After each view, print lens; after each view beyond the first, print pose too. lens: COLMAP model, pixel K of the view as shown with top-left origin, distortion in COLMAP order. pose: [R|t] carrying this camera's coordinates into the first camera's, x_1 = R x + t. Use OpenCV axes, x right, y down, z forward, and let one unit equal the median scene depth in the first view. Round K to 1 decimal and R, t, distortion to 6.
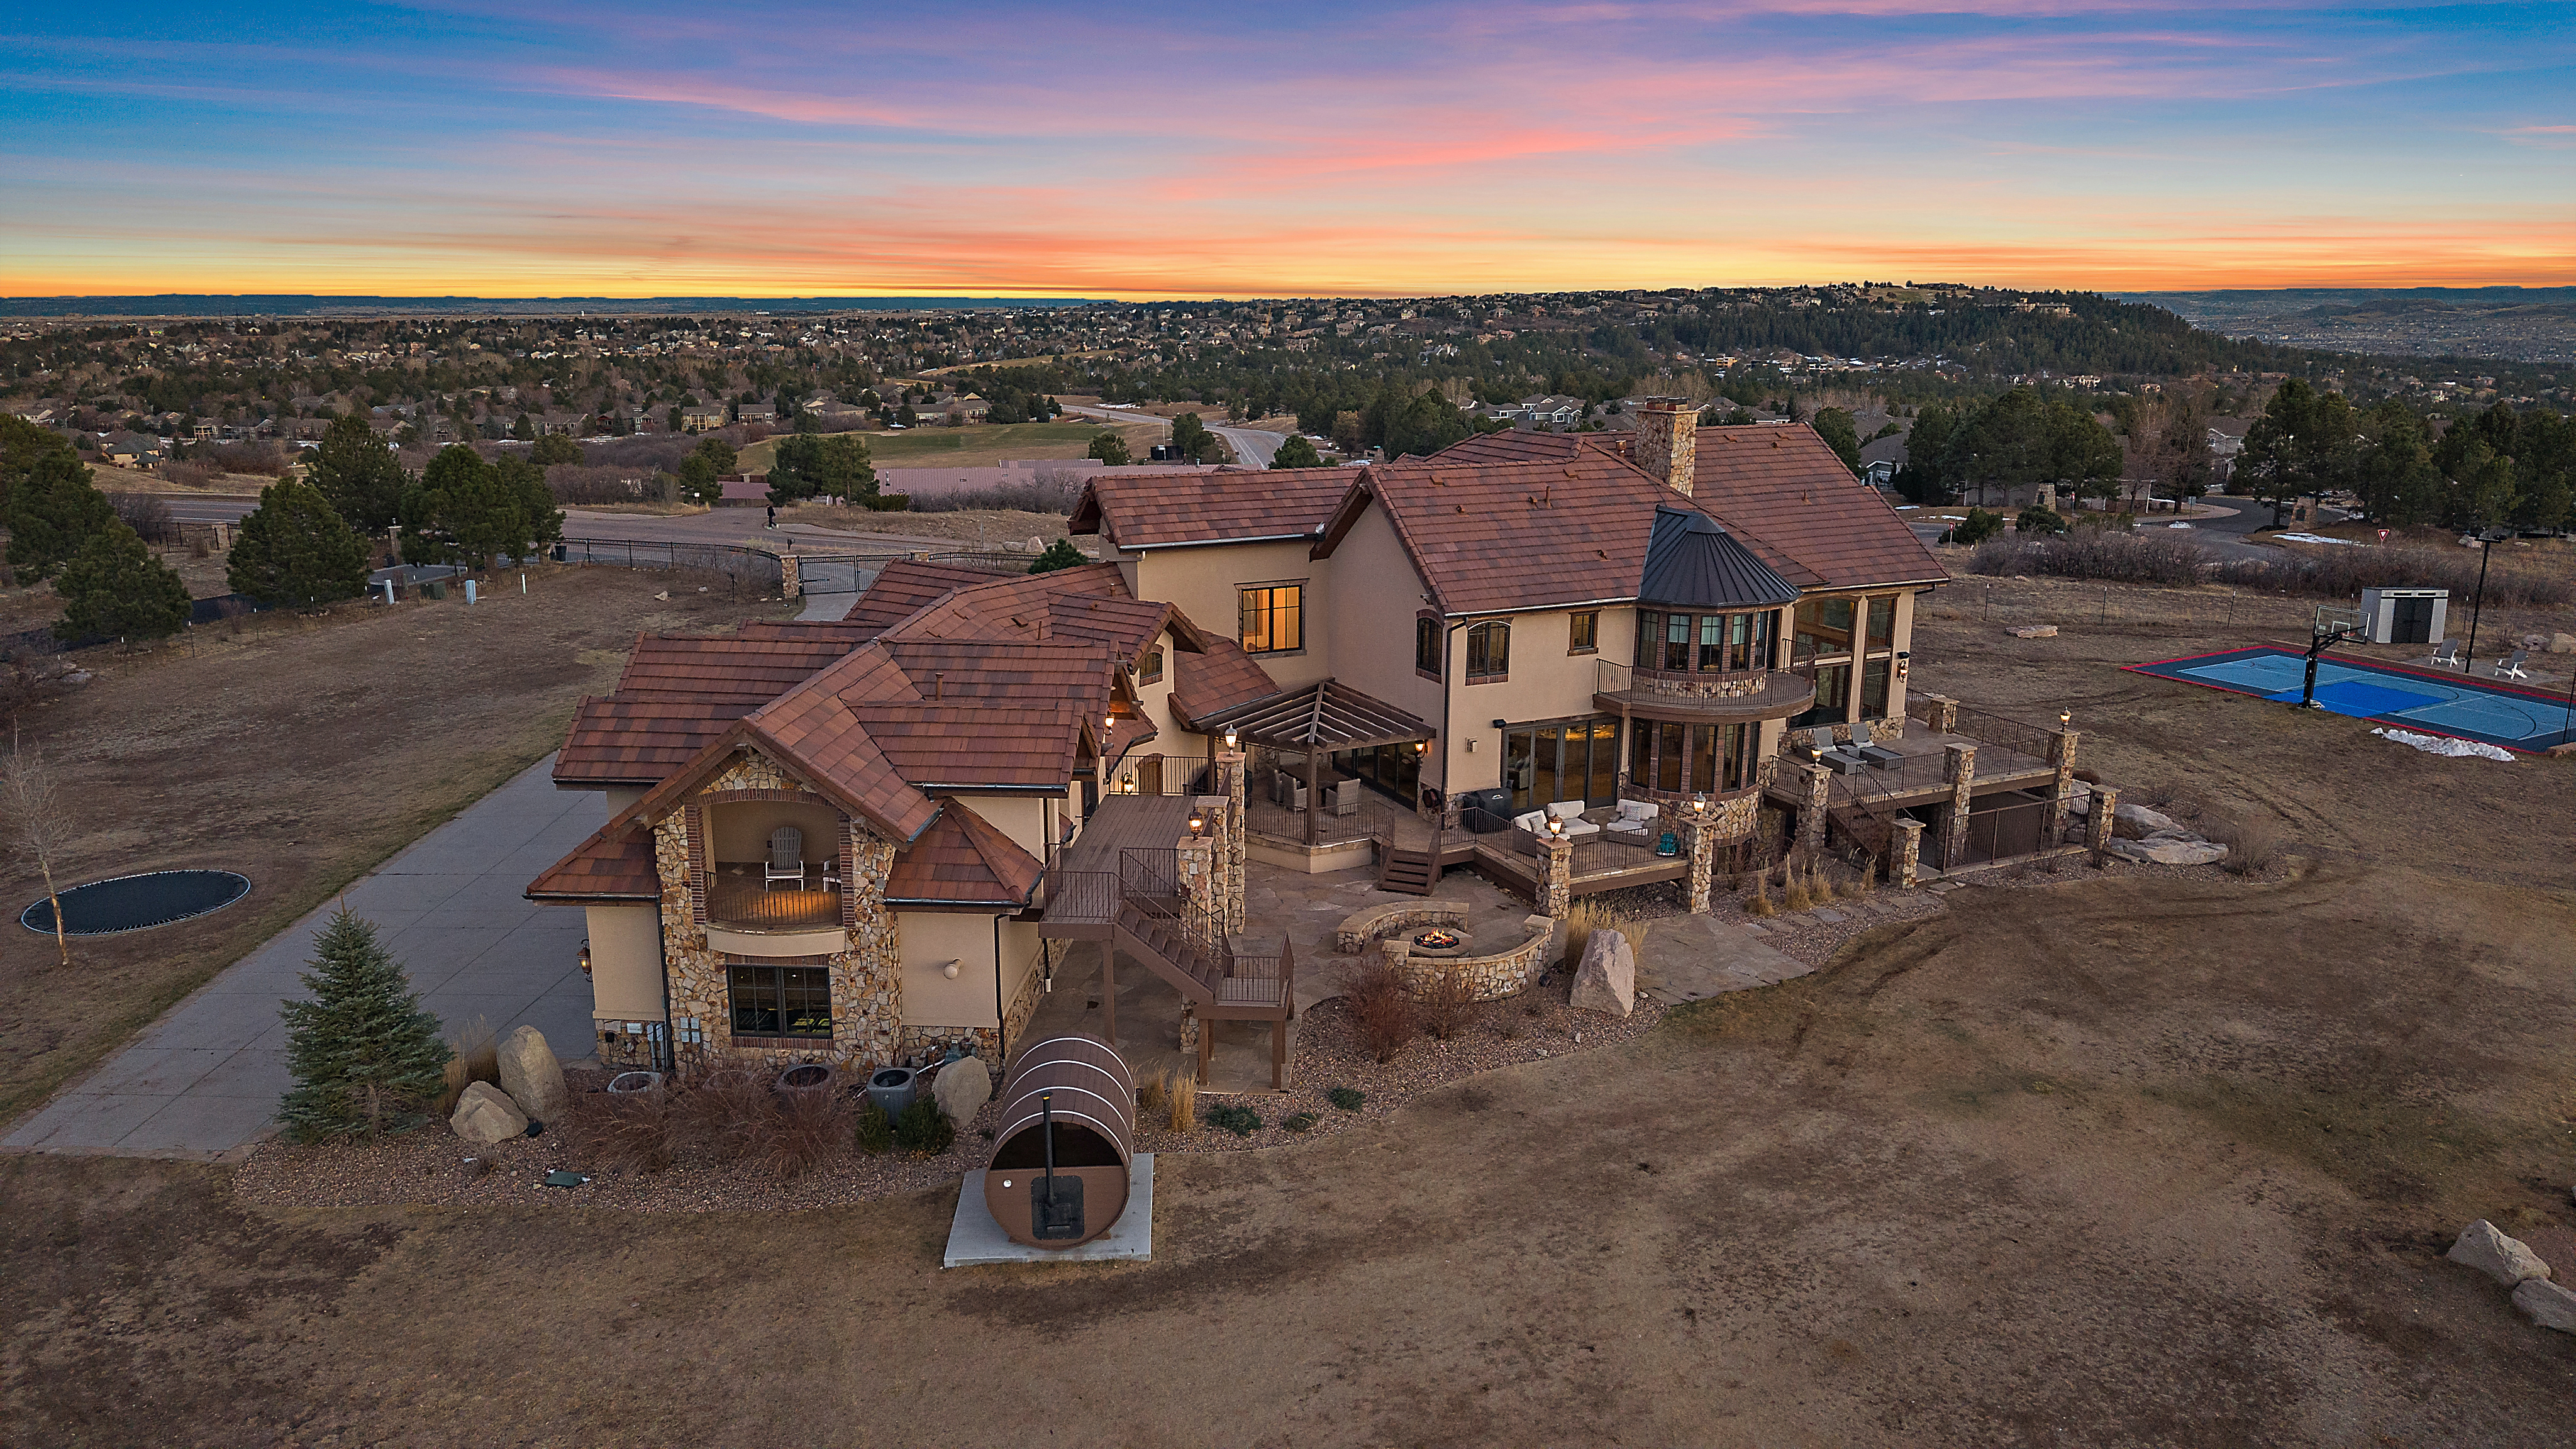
lens RADIAL K [[1717.8, 0, 1264.7], [0, 1717.8, 693.1], [0, 0, 1]] dist [0.052484, -0.070699]
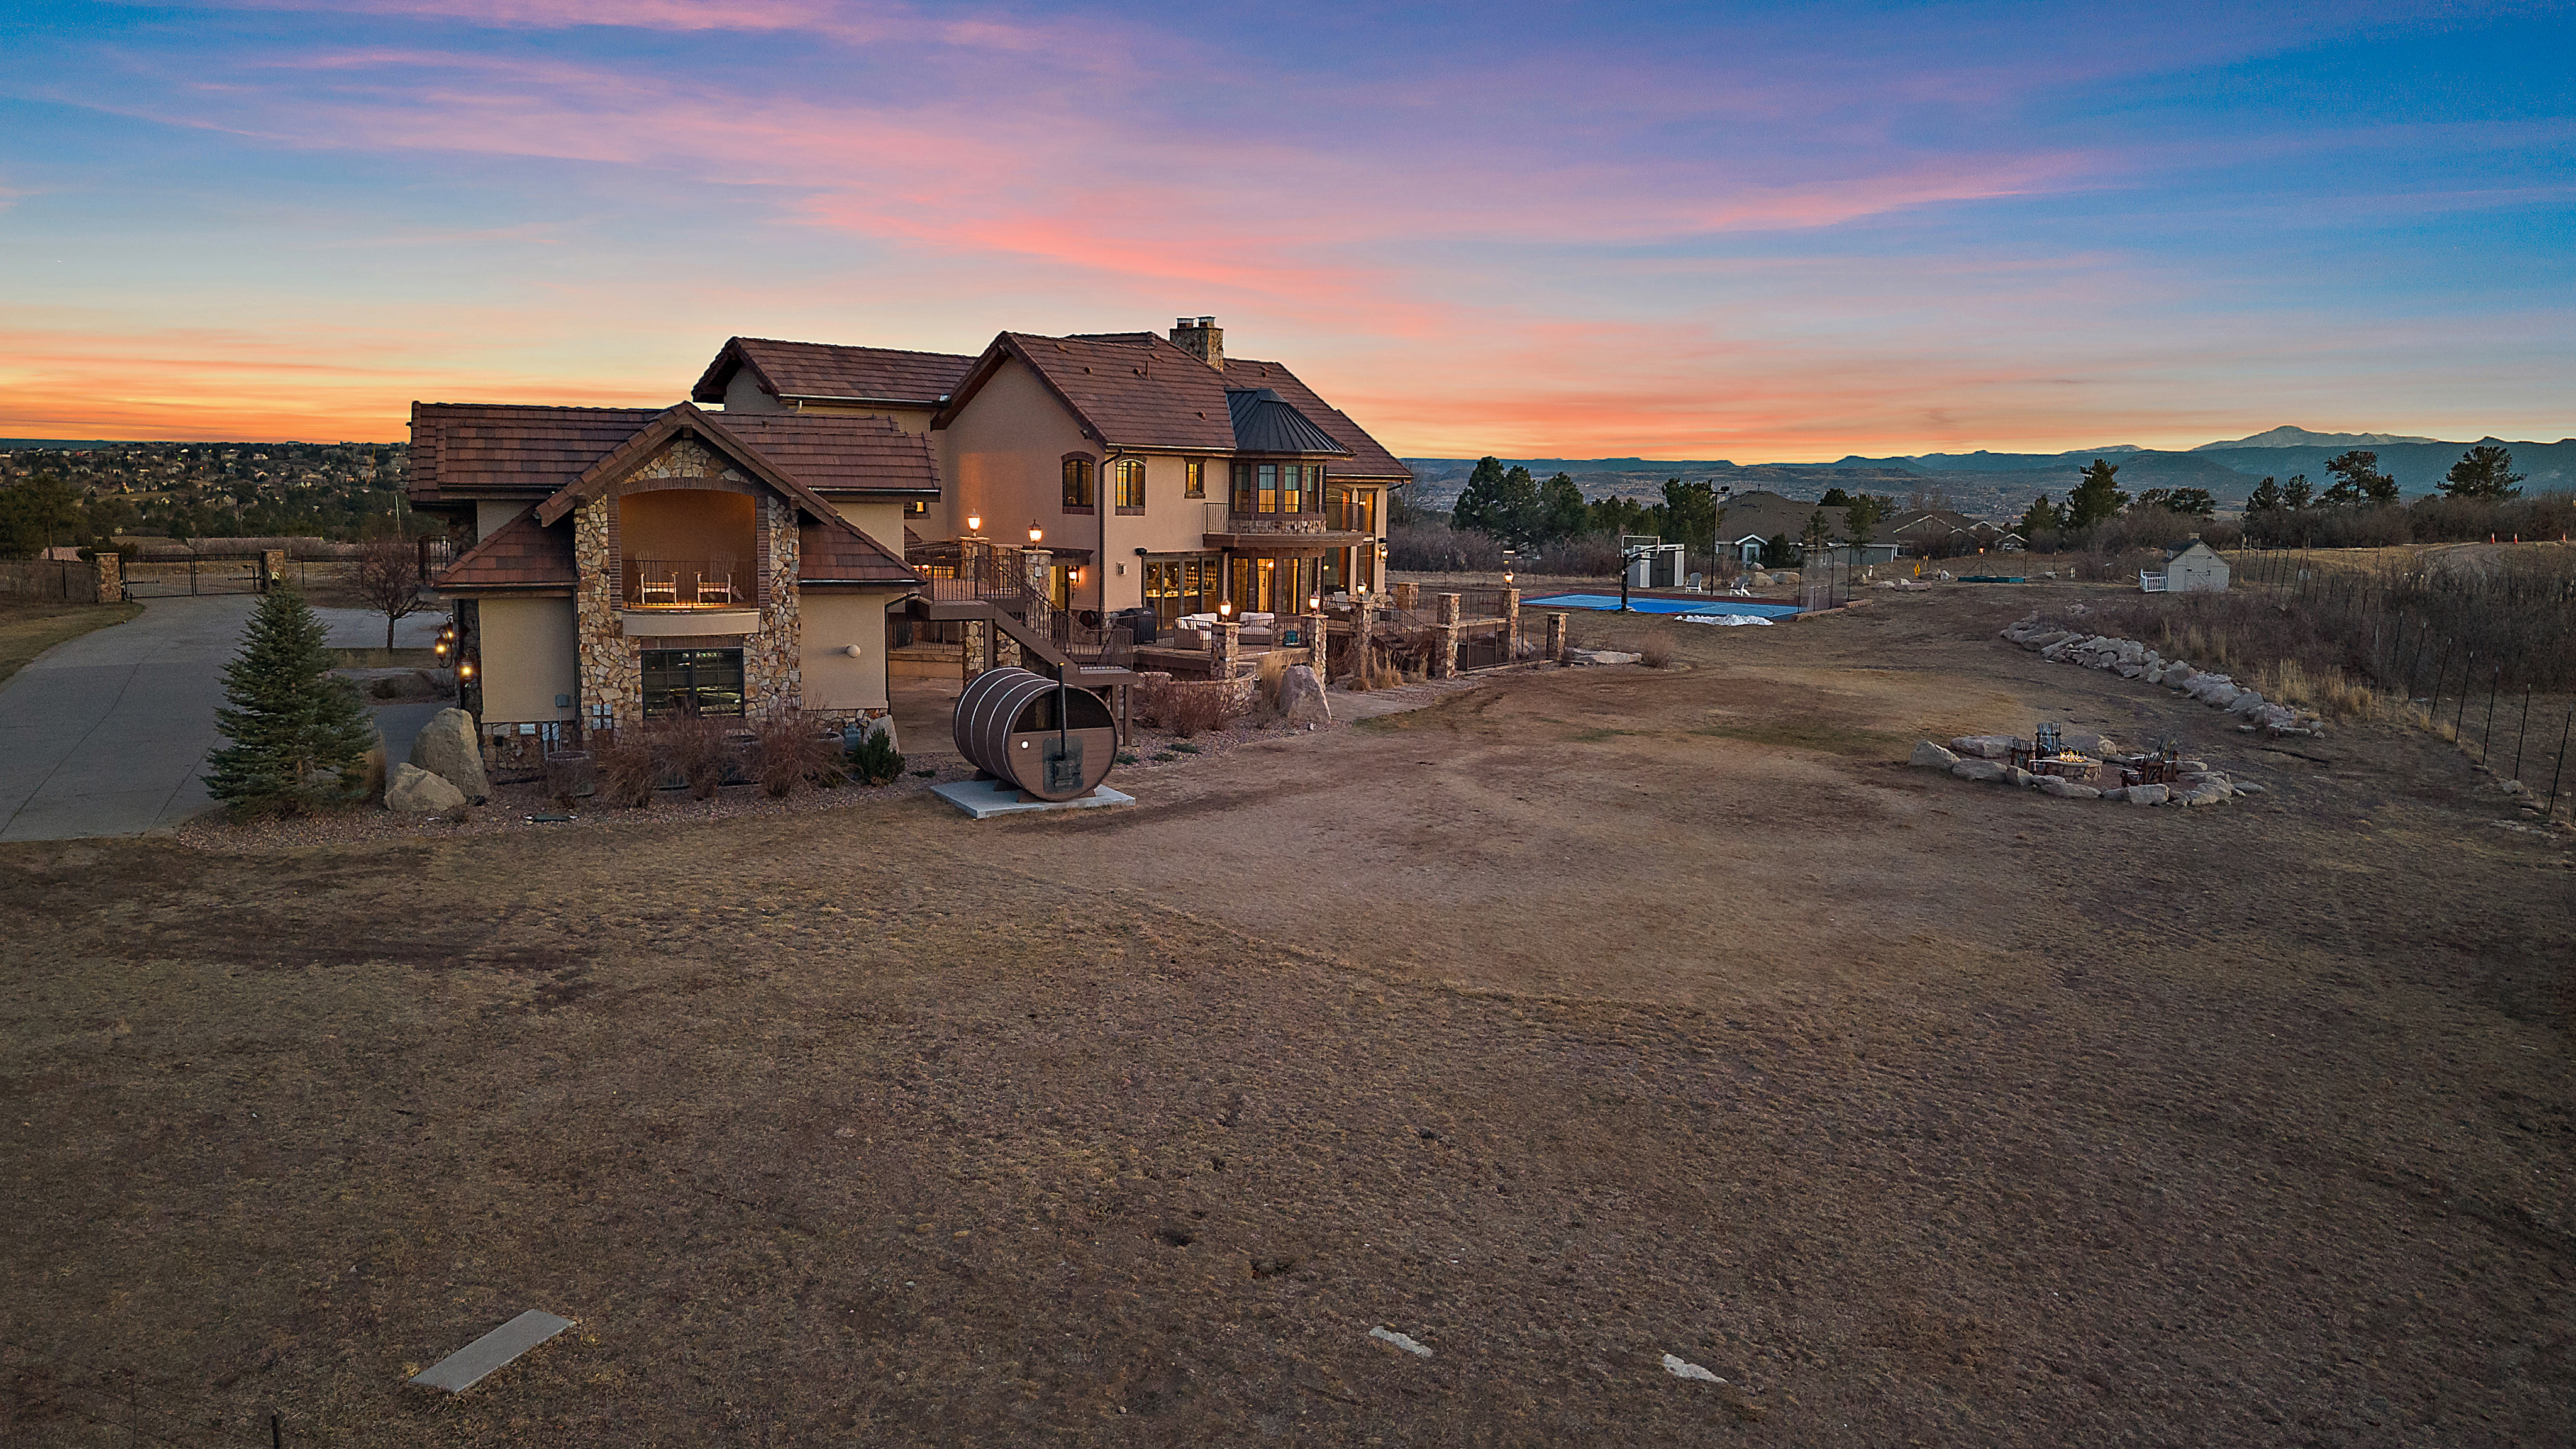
lens RADIAL K [[1813.7, 0, 1257.8], [0, 1813.7, 718.5], [0, 0, 1]] dist [0.042323, -0.046423]
pose [[0.900830, -0.043834, 0.431955, -0.381285], [0.078527, 0.994932, -0.062801, 0.250345], [-0.427013, 0.090493, 0.899706, -0.146110]]
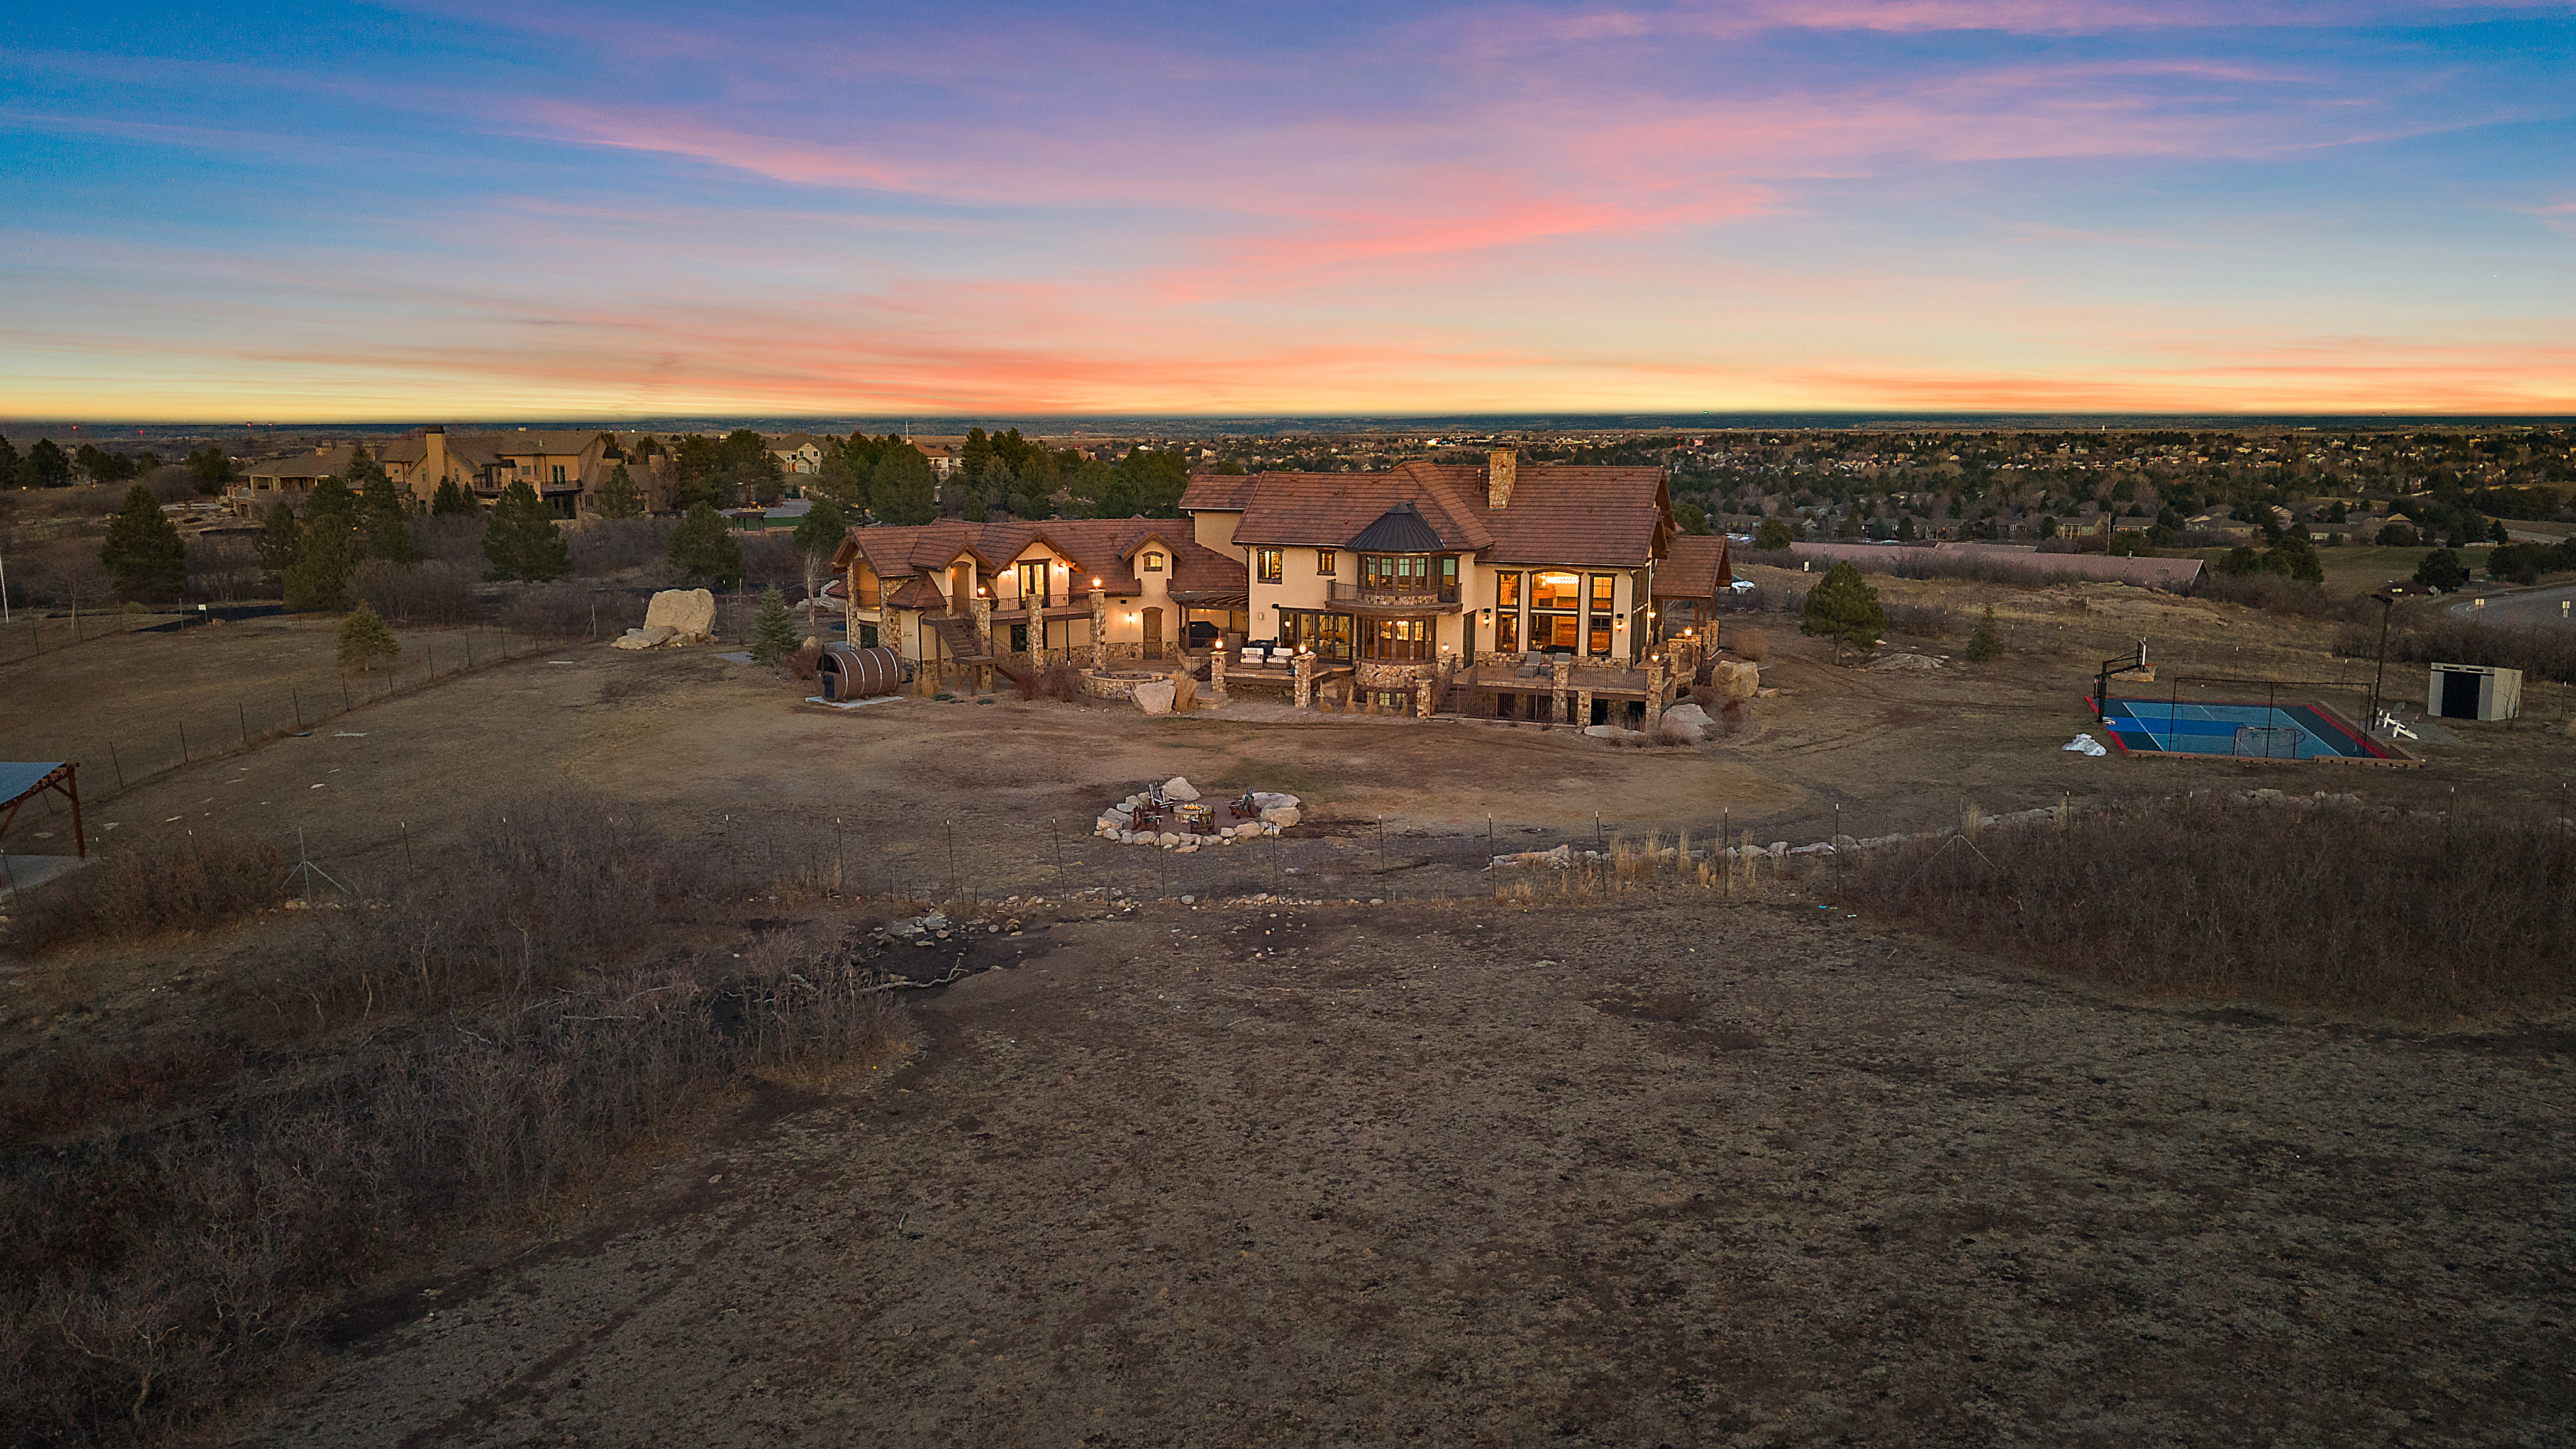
lens RADIAL K [[1690.0, 0, 1261.4], [0, 1690.0, 693.3], [0, 0, 1]] dist [0.063552, -0.091058]
pose [[0.691488, 0.118446, -0.712612, 1.714369], [-0.161593, 0.986831, 0.007221, 0.119467], [0.704083, 0.110160, 0.701521, -0.354616]]
